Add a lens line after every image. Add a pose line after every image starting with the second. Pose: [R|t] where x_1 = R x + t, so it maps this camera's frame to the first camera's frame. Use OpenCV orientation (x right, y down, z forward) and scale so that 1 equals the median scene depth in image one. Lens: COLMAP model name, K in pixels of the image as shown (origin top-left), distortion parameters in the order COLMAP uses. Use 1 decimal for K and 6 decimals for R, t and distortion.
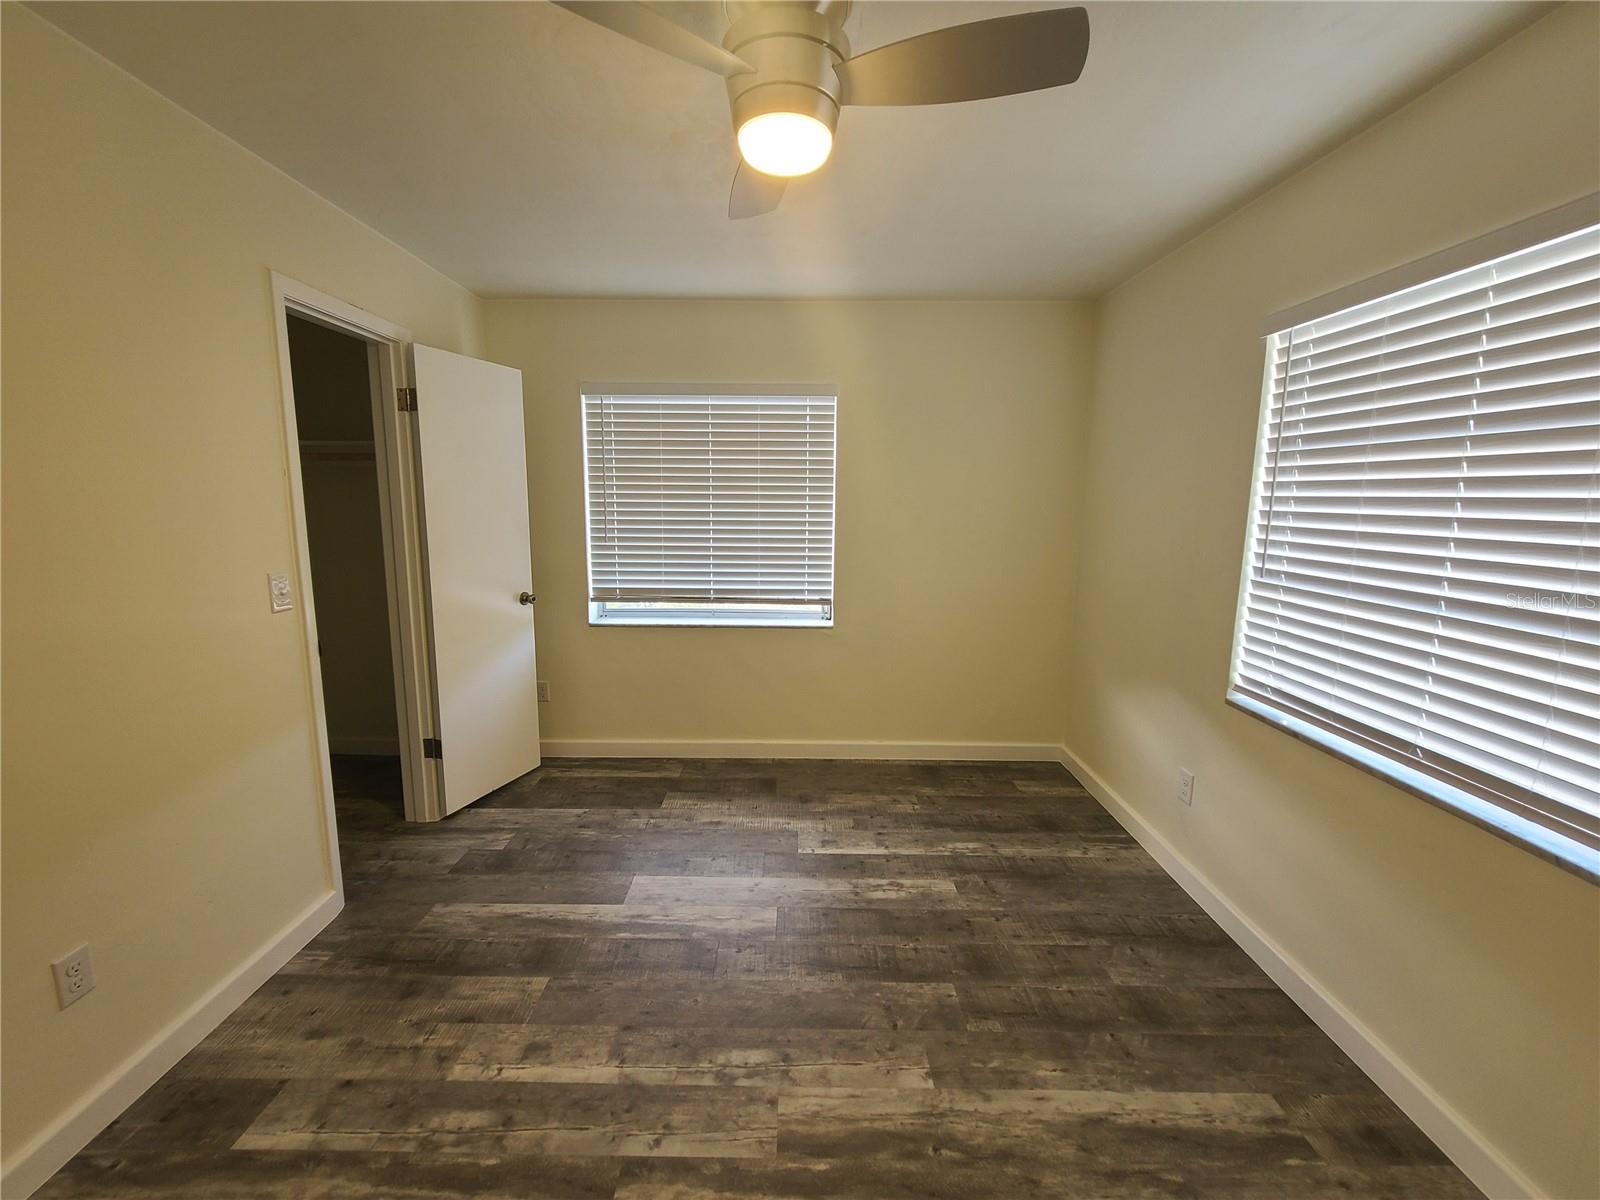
lens RADIAL K [[657.4, 0, 787.7], [0, 657.4, 597.5], [0, 0, 1]] dist [-0.001144, -0.000203]
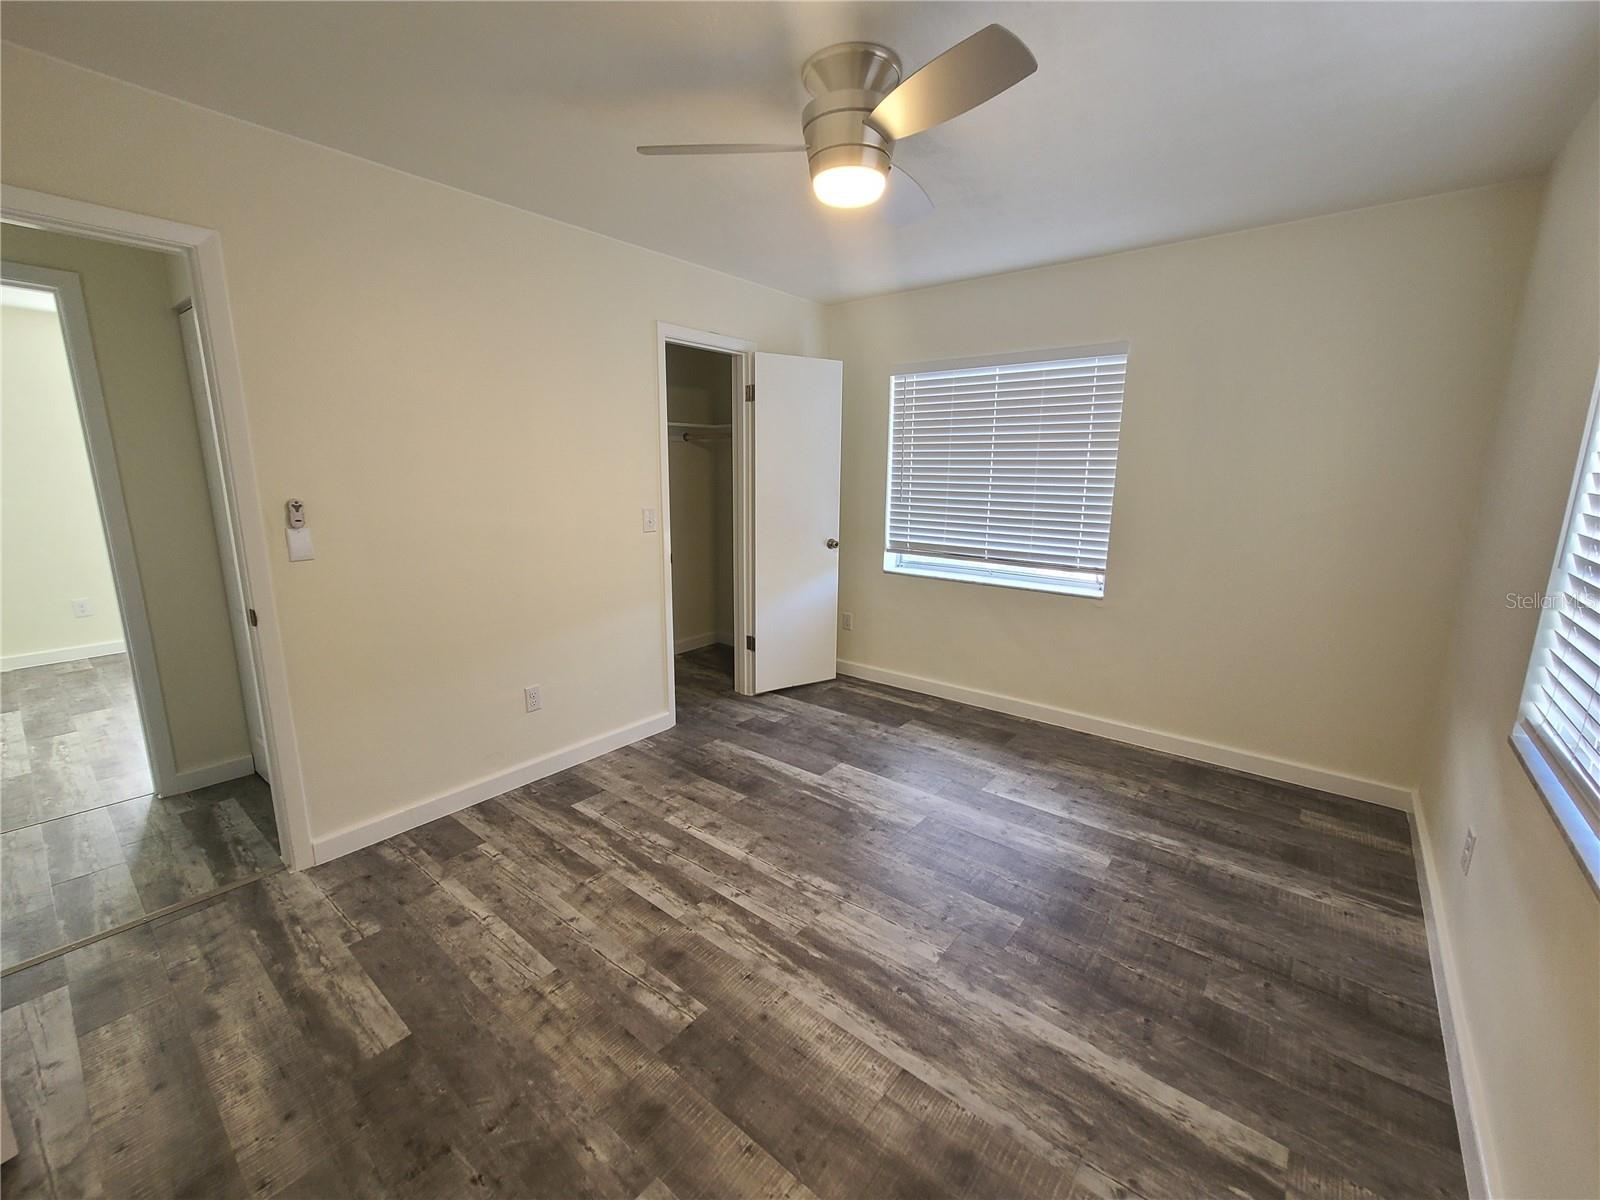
lens RADIAL K [[657.4, 0, 787.3], [0, 657.4, 595.9], [0, 0, 1]] dist [-0.001144, -0.000203]
pose [[0.775594, 0.119559, -0.619806, 0.449337], [-0.094862, 0.992824, 0.072807, 0.023096], [0.624063, 0.002328, 0.781371, -0.058465]]
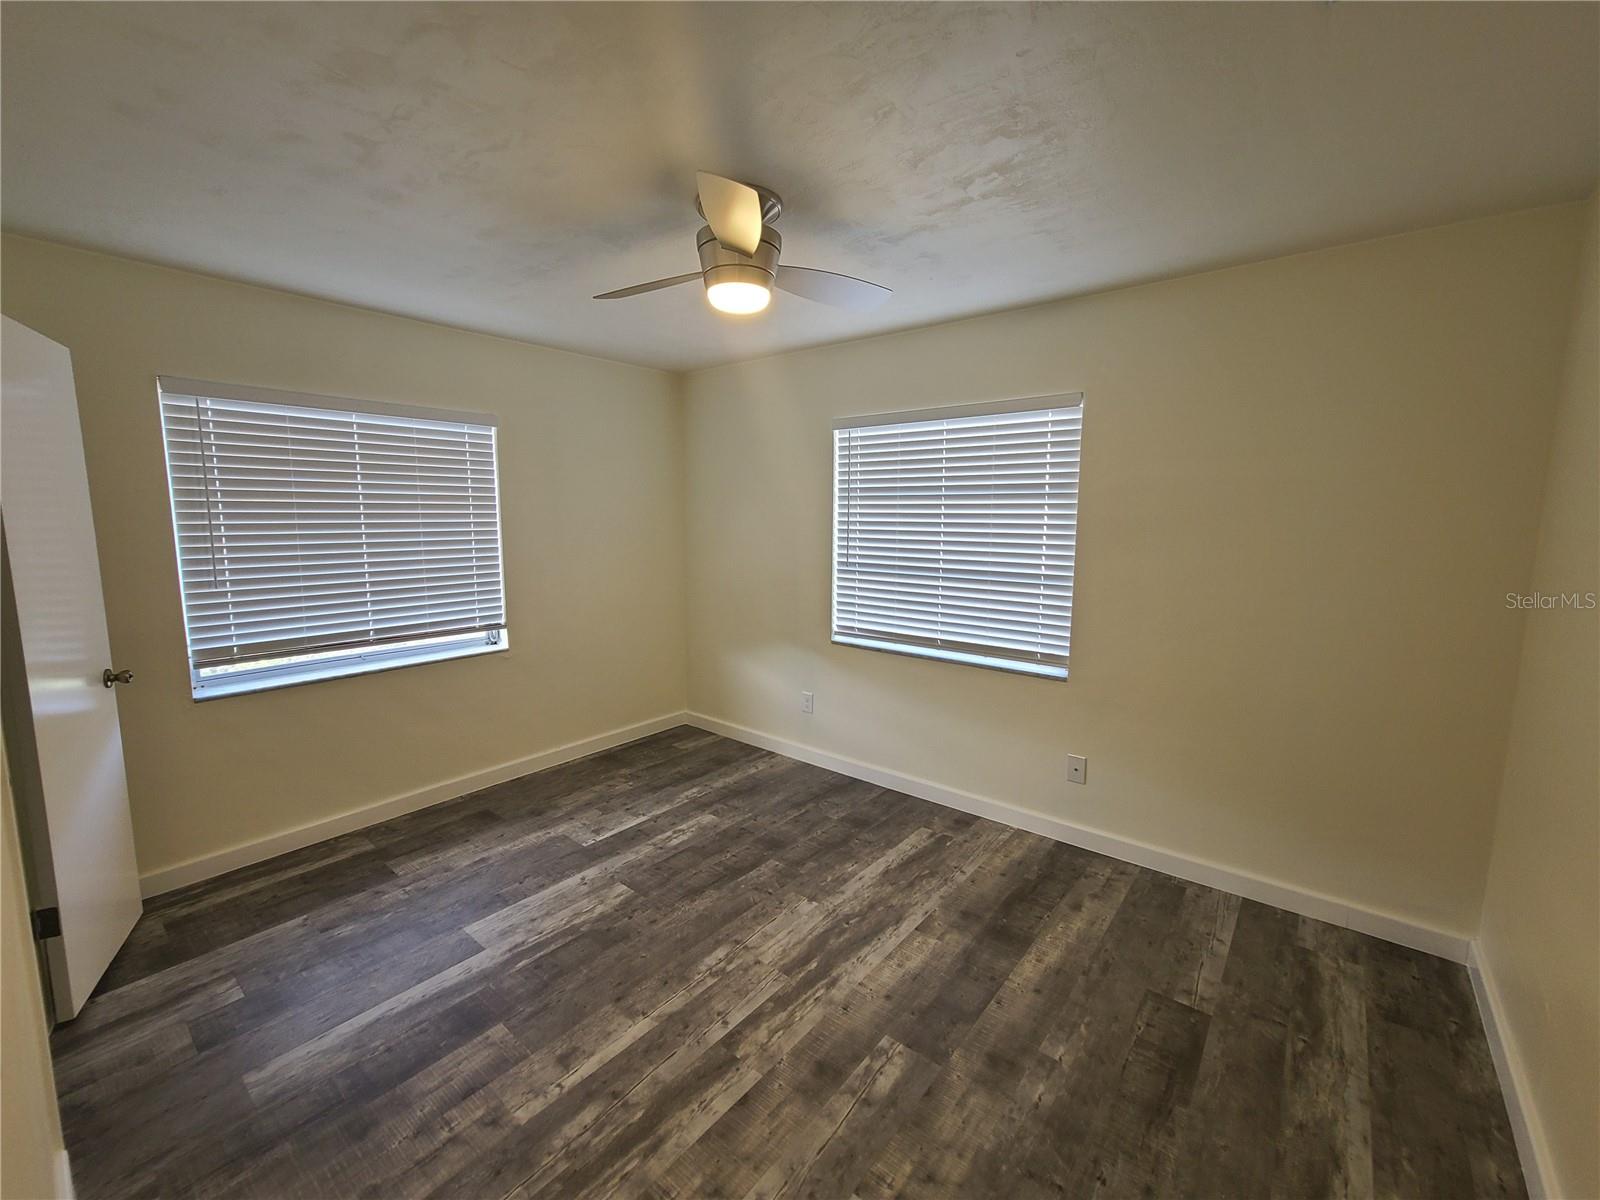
lens RADIAL K [[657.4, 0, 787.6], [0, 657.4, 598.9], [0, 0, 1]] dist [-0.001144, -0.000203]
pose [[0.633496, -0.107237, 0.766279, -0.635116], [0.122305, 0.991777, 0.037683, -0.026967], [-0.764019, 0.069847, 0.641402, 0.002196]]
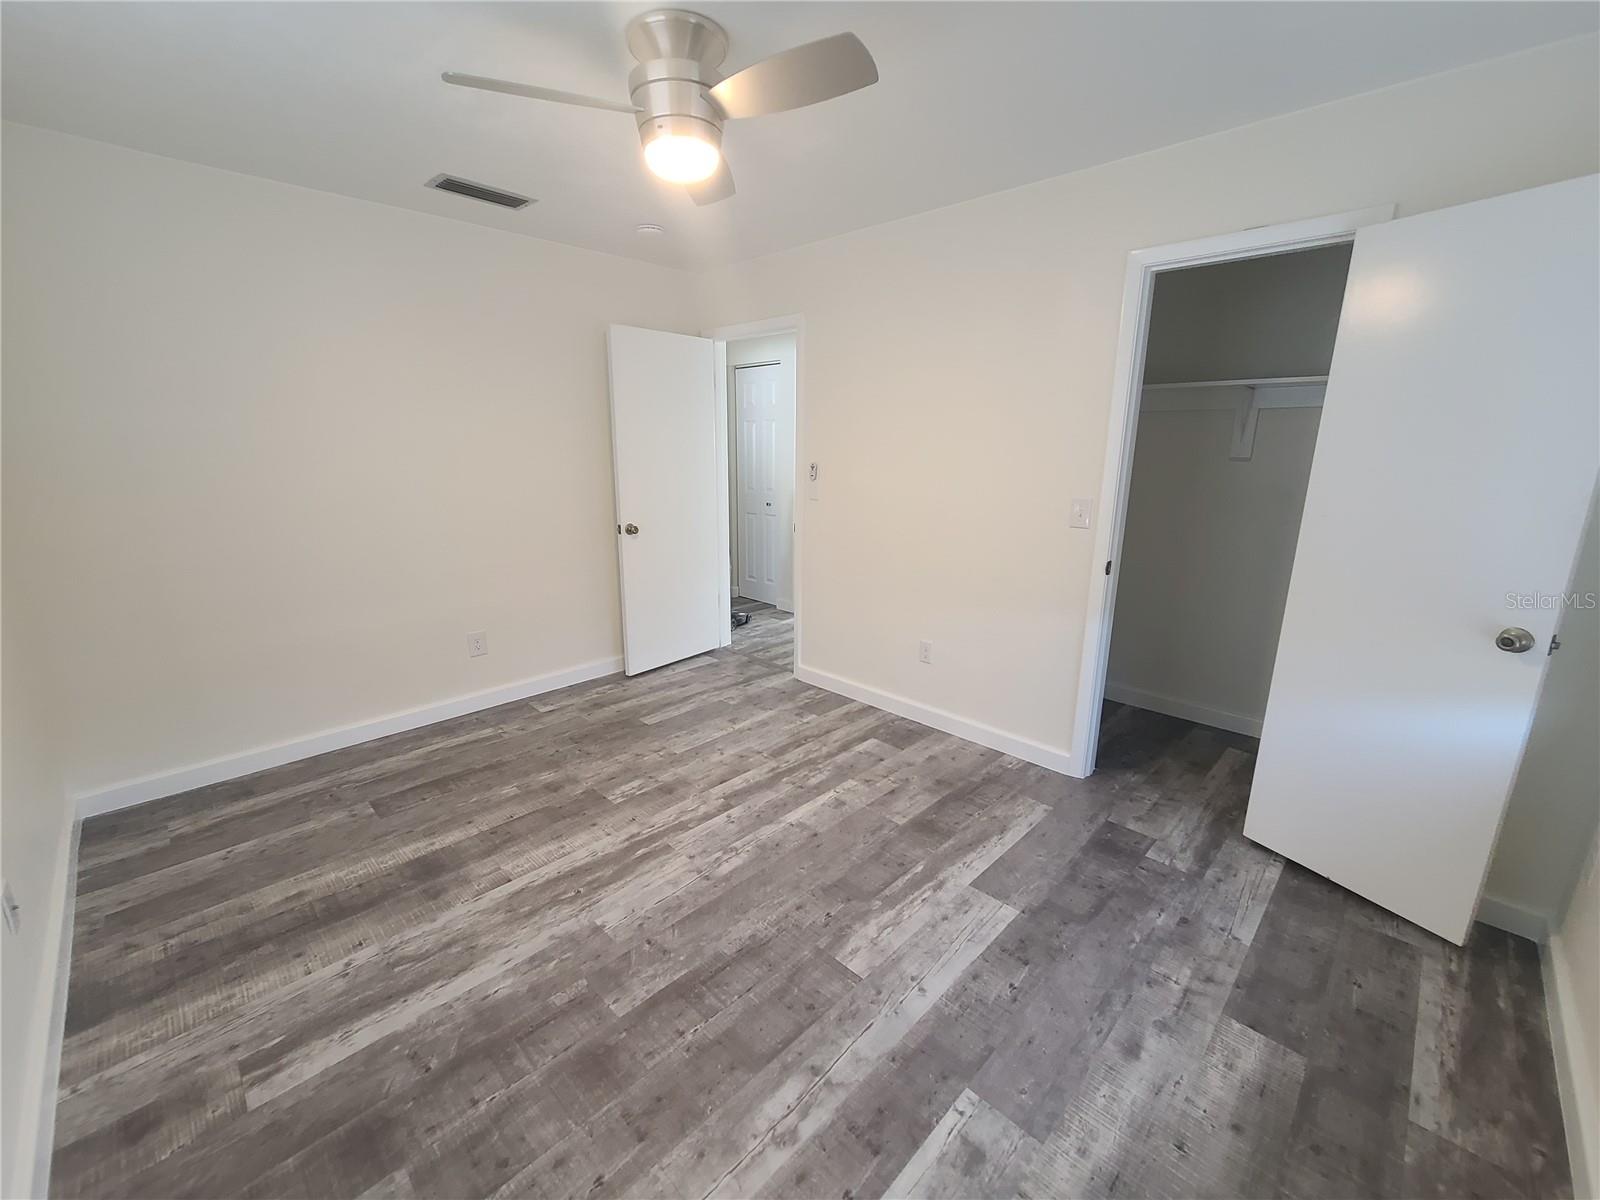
lens RADIAL K [[657.4, 0, 787.2], [0, 657.4, 594.2], [0, 0, 1]] dist [-0.001144, -0.000203]
pose [[-0.701453, 0.150968, -0.696543, 0.493785], [-0.120230, 0.938238, 0.324430, -0.179277], [0.702501, 0.311318, -0.639979, 1.244114]]
